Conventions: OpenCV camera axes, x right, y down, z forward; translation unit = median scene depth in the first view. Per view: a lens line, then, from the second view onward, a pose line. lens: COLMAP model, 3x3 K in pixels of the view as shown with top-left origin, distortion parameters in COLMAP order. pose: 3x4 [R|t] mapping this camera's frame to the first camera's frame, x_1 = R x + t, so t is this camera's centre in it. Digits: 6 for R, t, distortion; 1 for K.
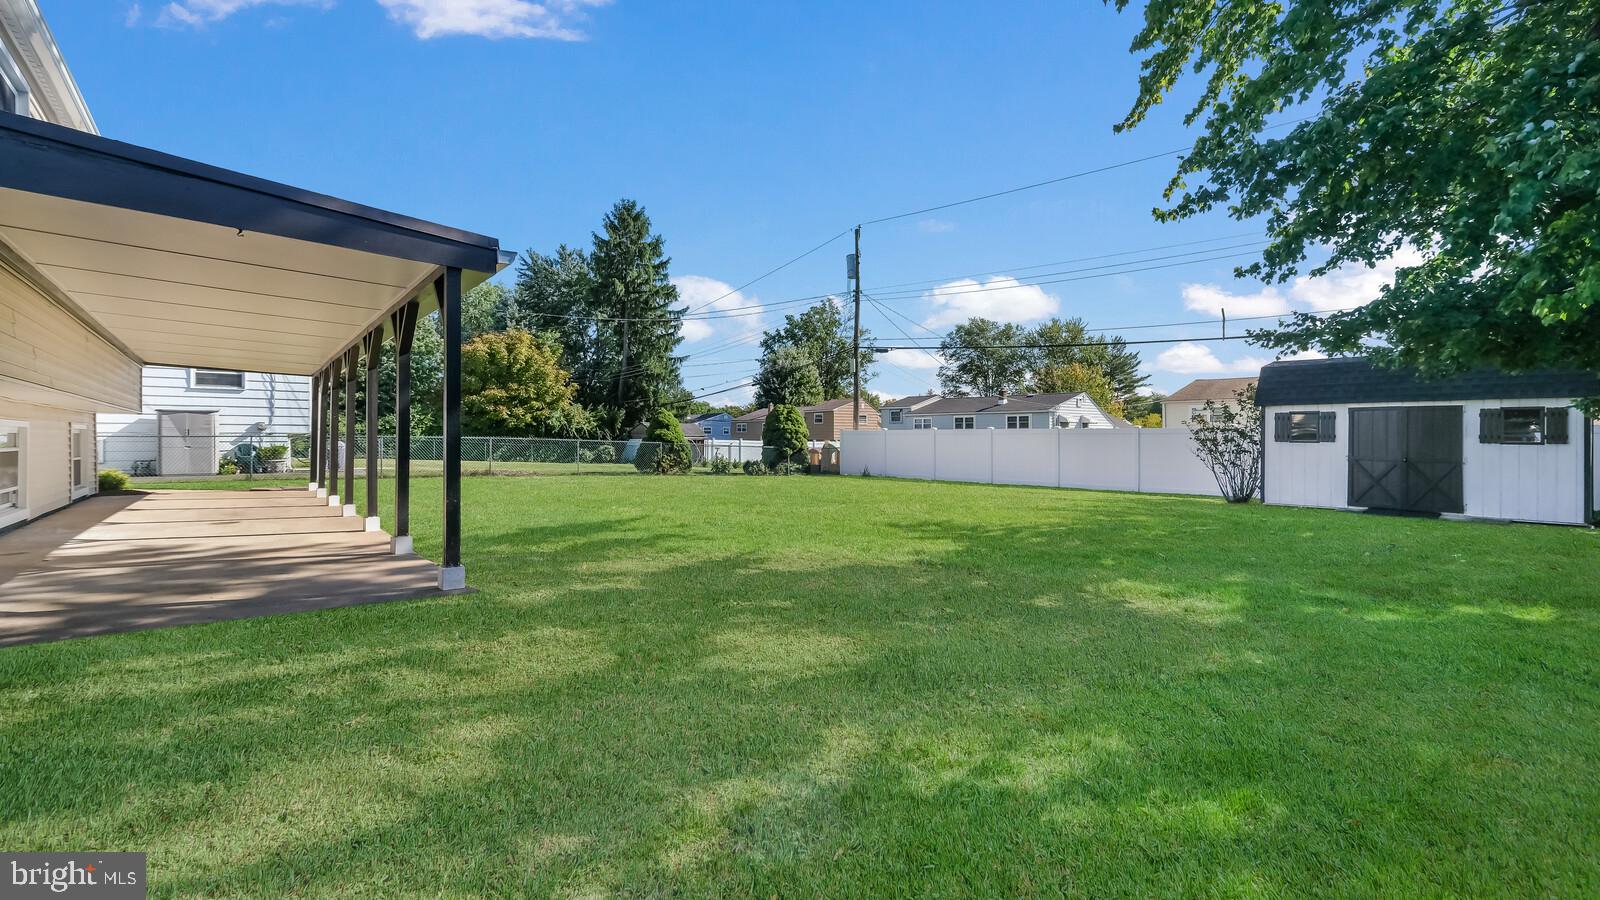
lens RADIAL K [[708.2, 0, 783.3], [0, 708.2, 438.0], [0, 0, 1]] dist [0.003236, -0.000655]
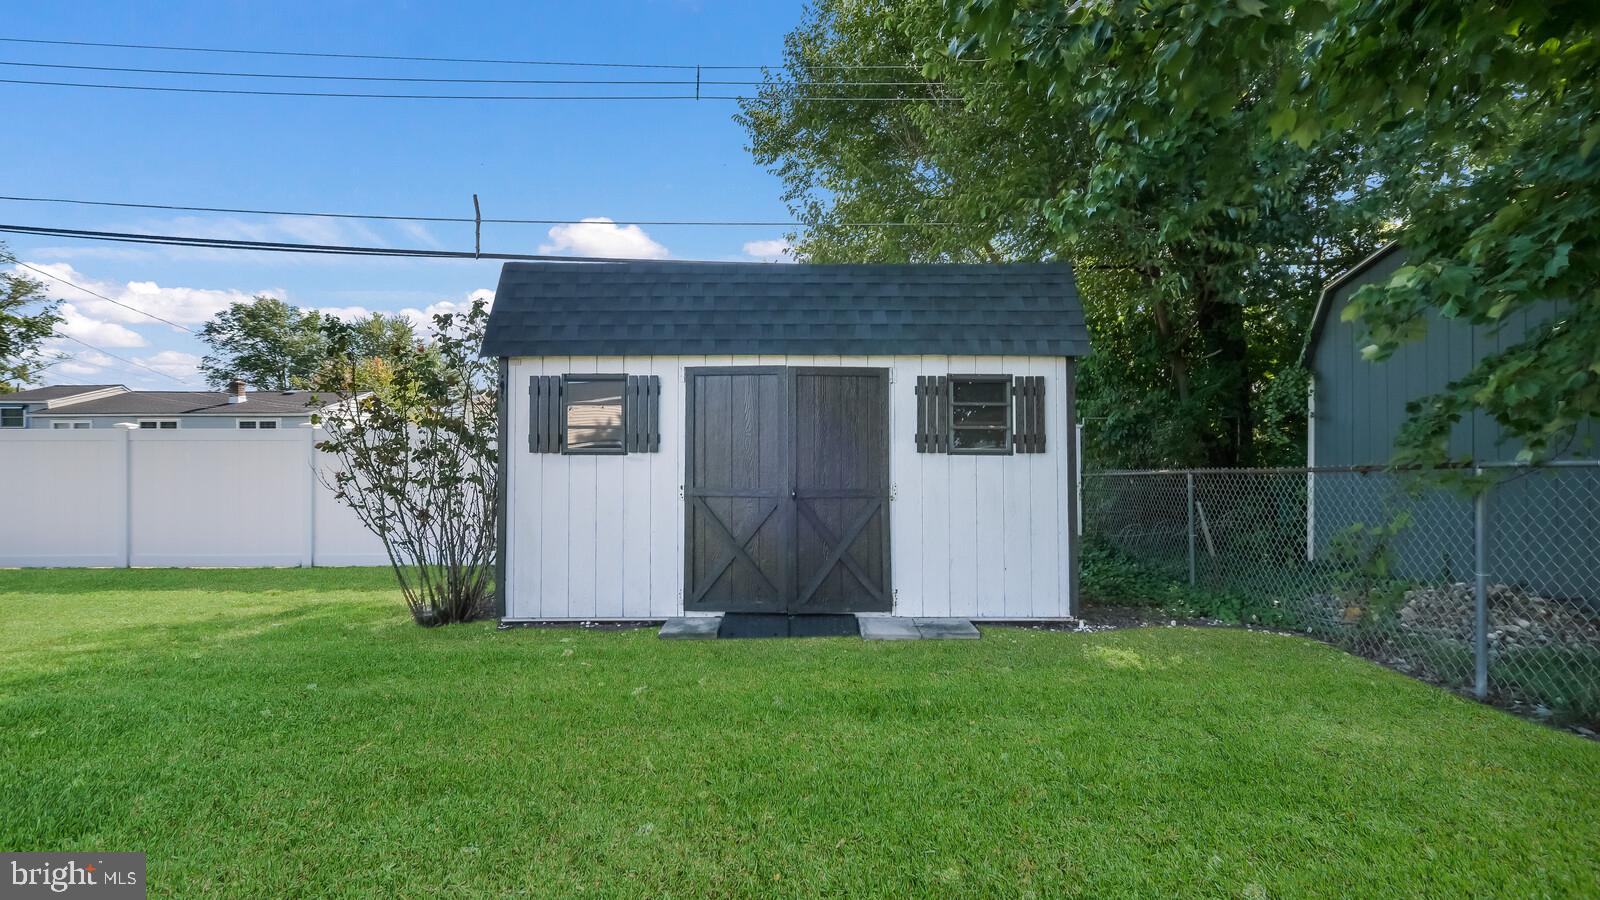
lens RADIAL K [[711.6, 0, 791.5], [0, 711.6, 451.2], [0, 0, 1]] dist [0.000878, -0.000176]
pose [[0.650897, -0.001524, 0.759164, 0.508519], [0.006337, 0.999974, -0.003426, 0.006471], [-0.759139, 0.007041, 0.650890, 0.664837]]
